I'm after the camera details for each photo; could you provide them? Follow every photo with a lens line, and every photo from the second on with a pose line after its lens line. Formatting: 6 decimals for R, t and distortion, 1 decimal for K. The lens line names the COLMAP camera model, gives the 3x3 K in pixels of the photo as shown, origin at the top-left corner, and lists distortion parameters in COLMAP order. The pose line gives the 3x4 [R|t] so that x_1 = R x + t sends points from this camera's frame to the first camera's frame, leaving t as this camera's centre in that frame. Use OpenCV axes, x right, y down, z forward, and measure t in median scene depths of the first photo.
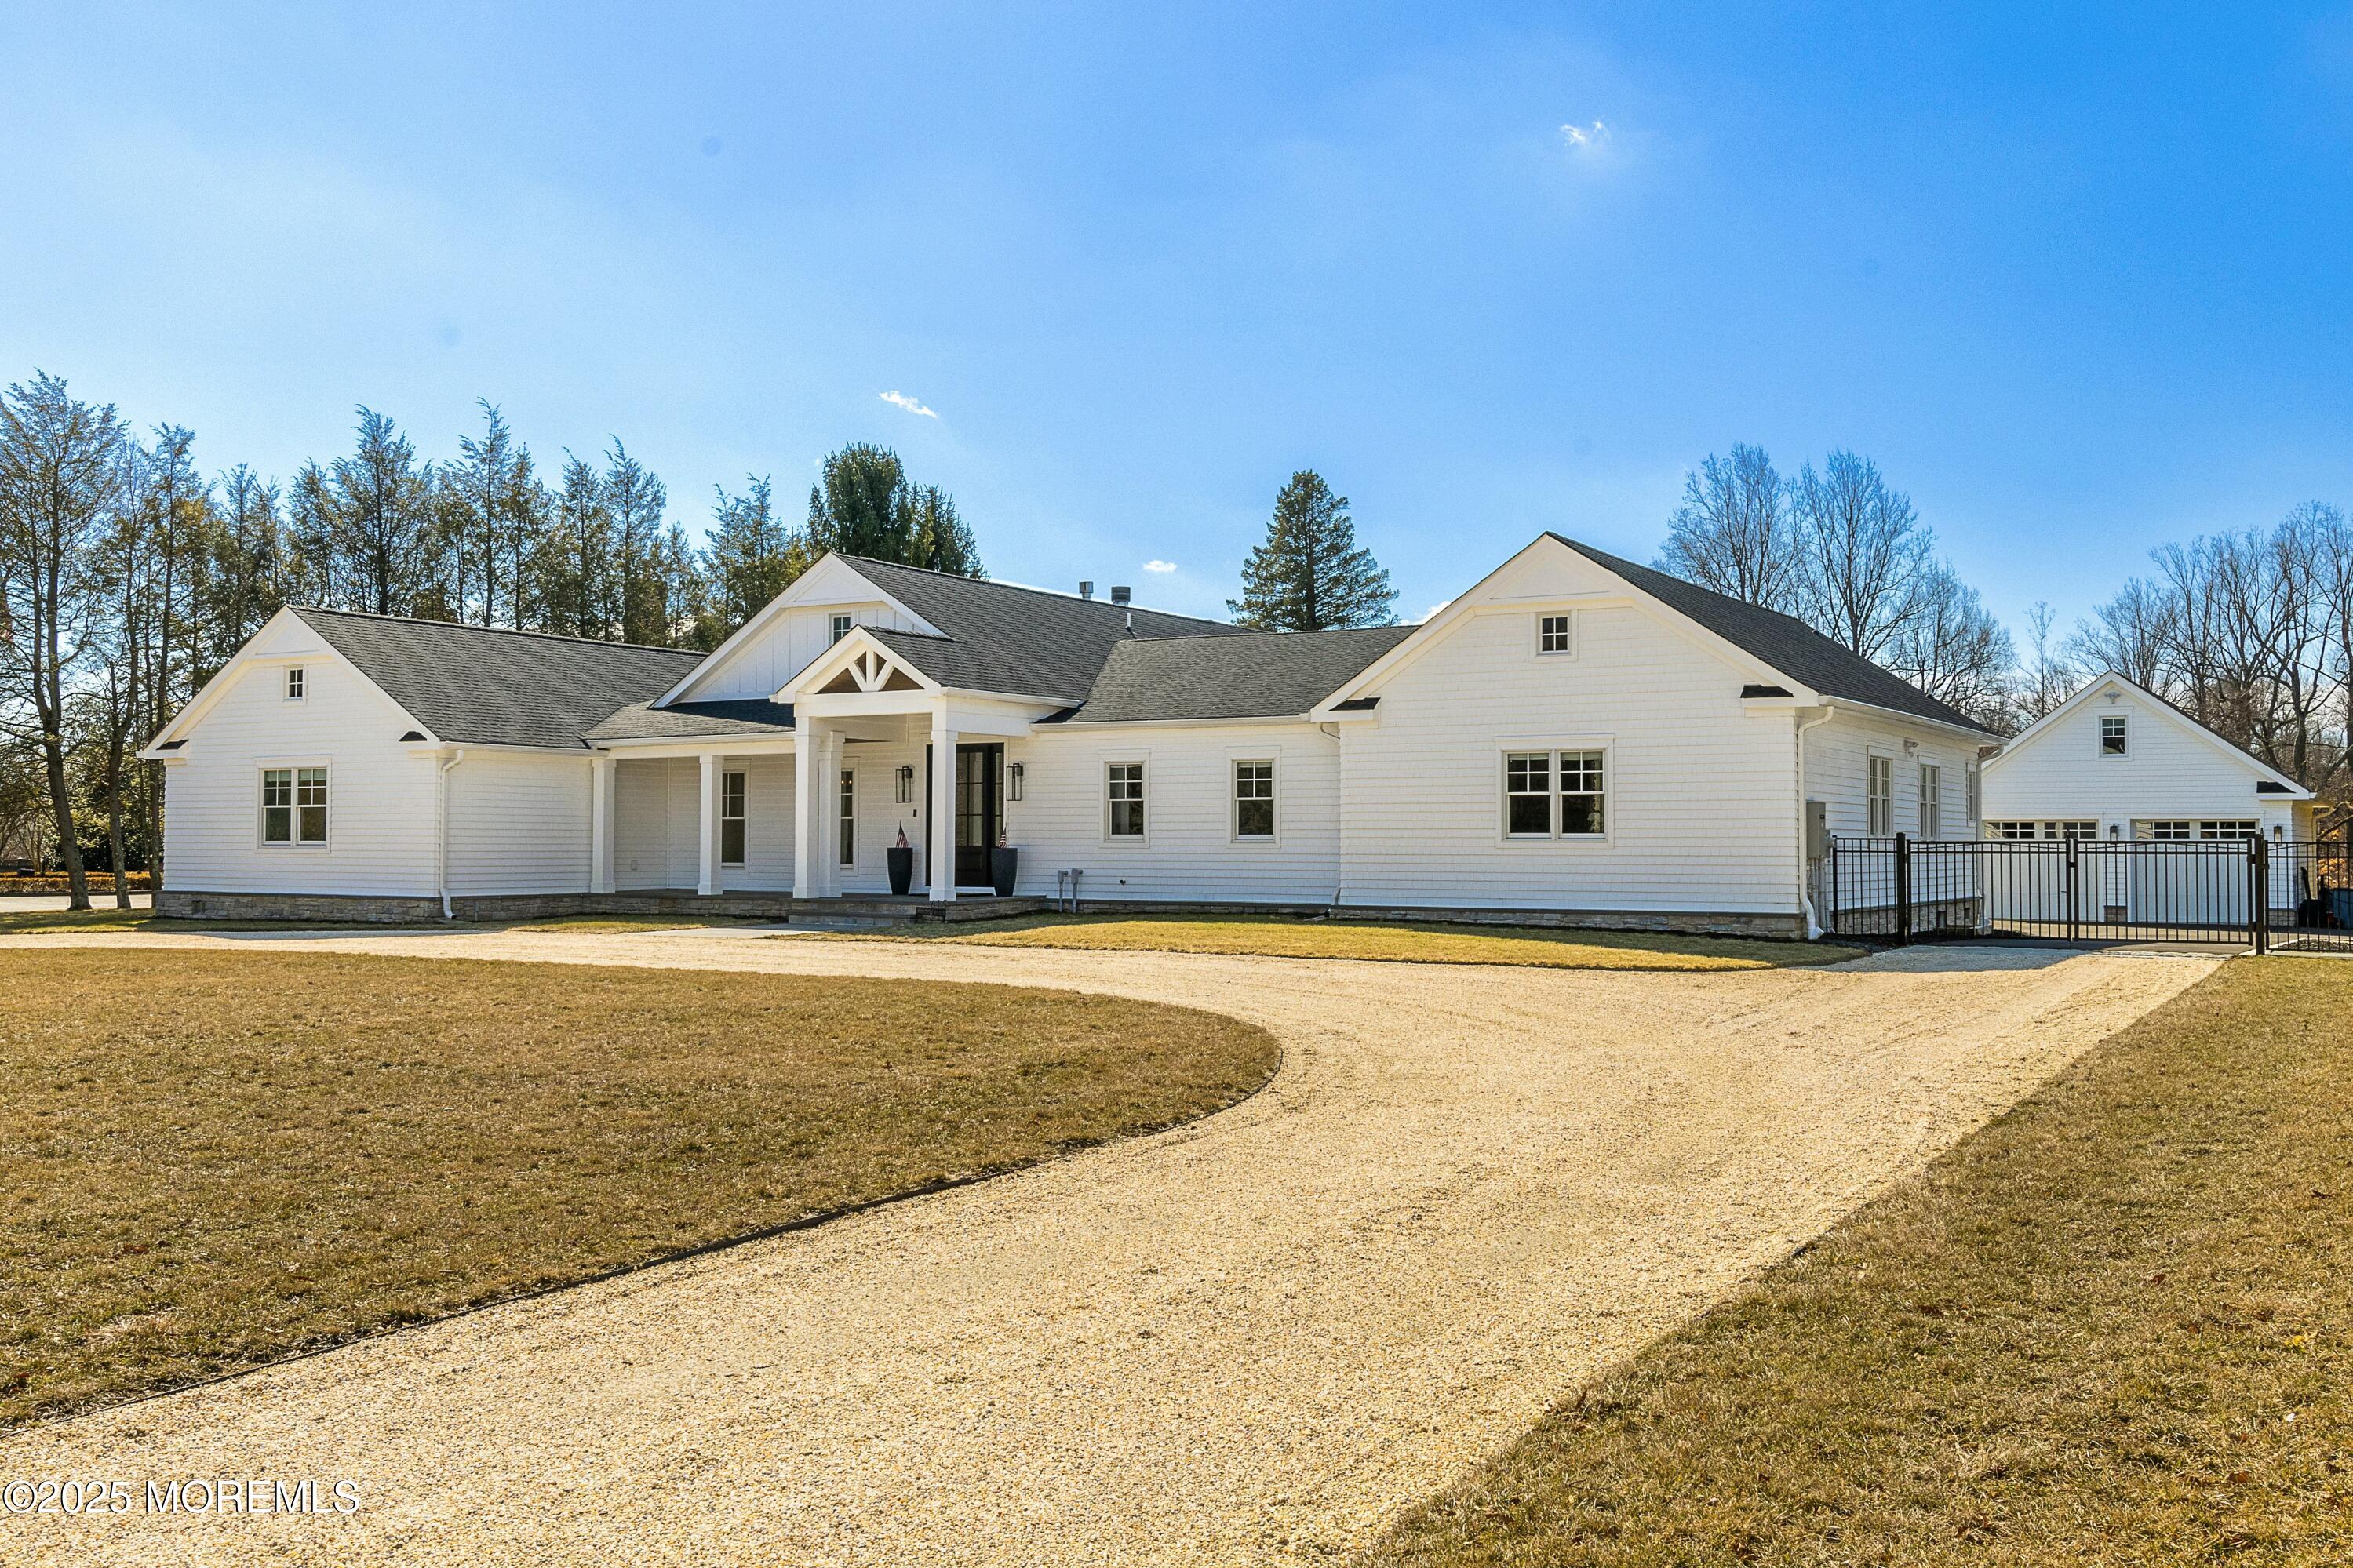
lens RADIAL K [[2097.2, 0, 1176.5], [0, 2097.2, 784.0], [0, 0, 1]] dist [-0.000315, -0.001031]
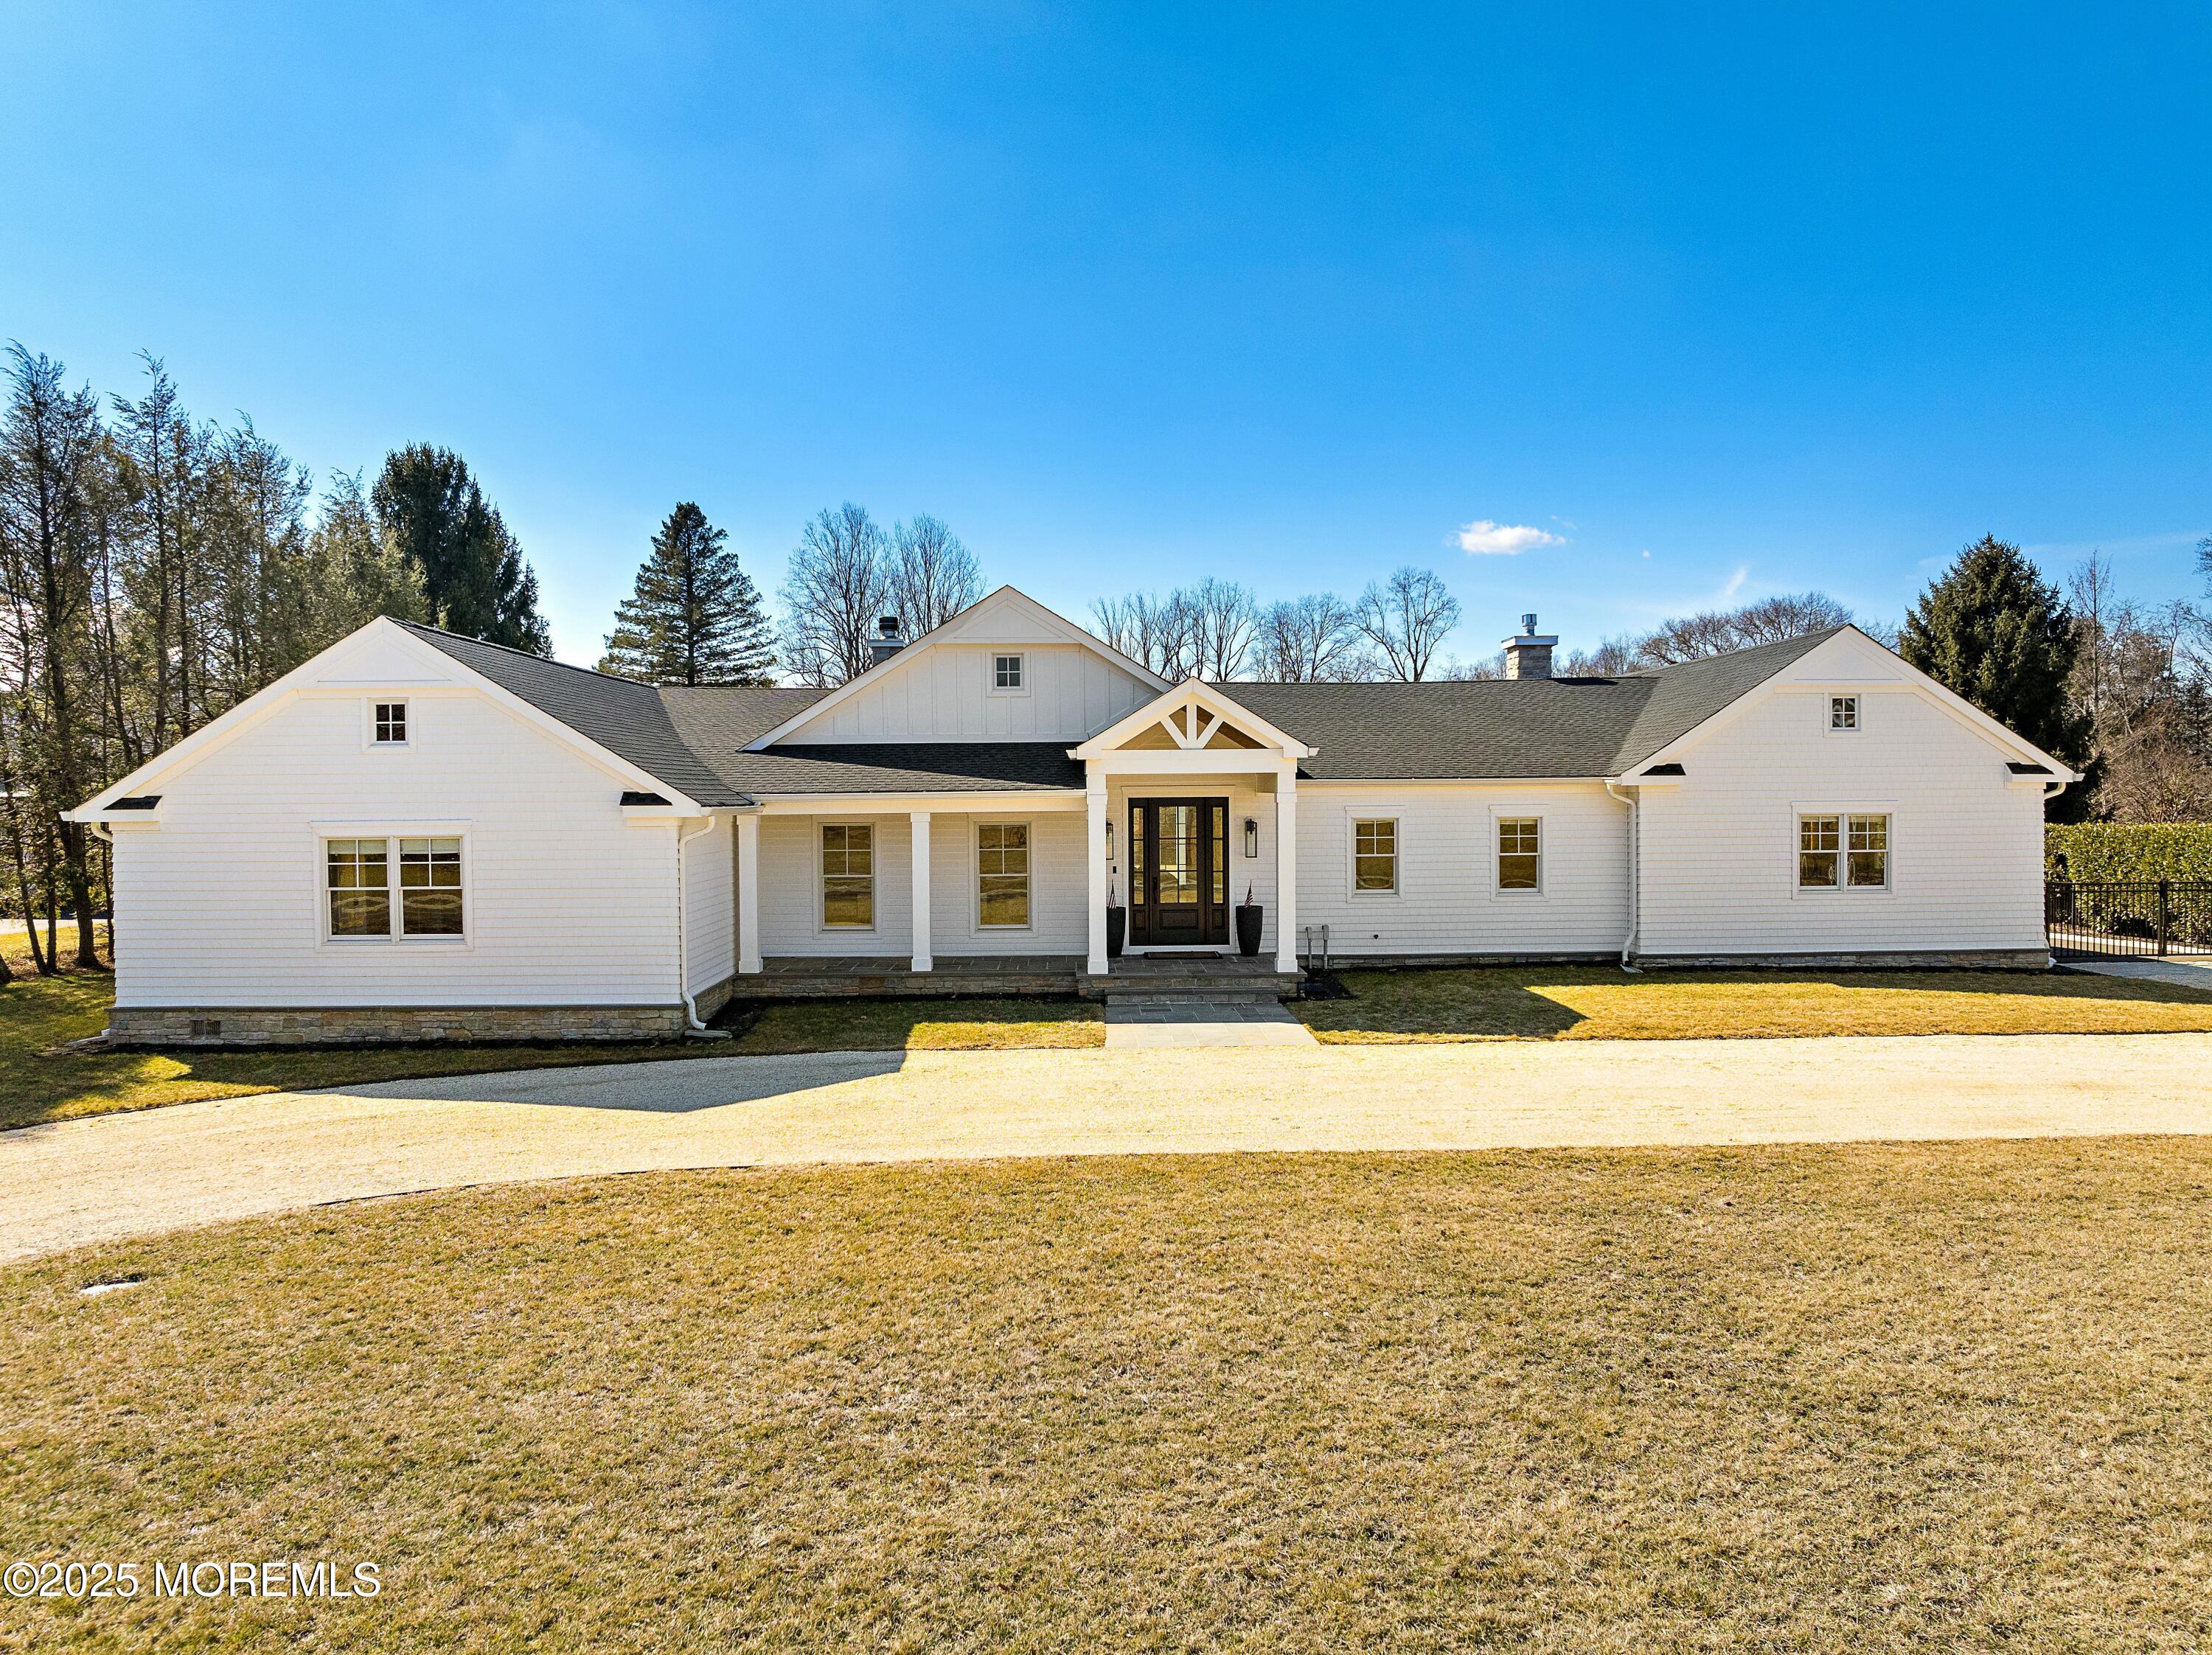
lens RADIAL K [[1590.9, 0, 1102.6], [0, 1590.9, 822.3], [0, 0, 1]] dist [-0.019479, -0.005973]
pose [[0.843998, -0.018852, 0.536015, -0.547506], [-0.004116, 0.999125, 0.041622, -0.040011], [-0.536331, -0.037335, 0.843182, 0.422909]]
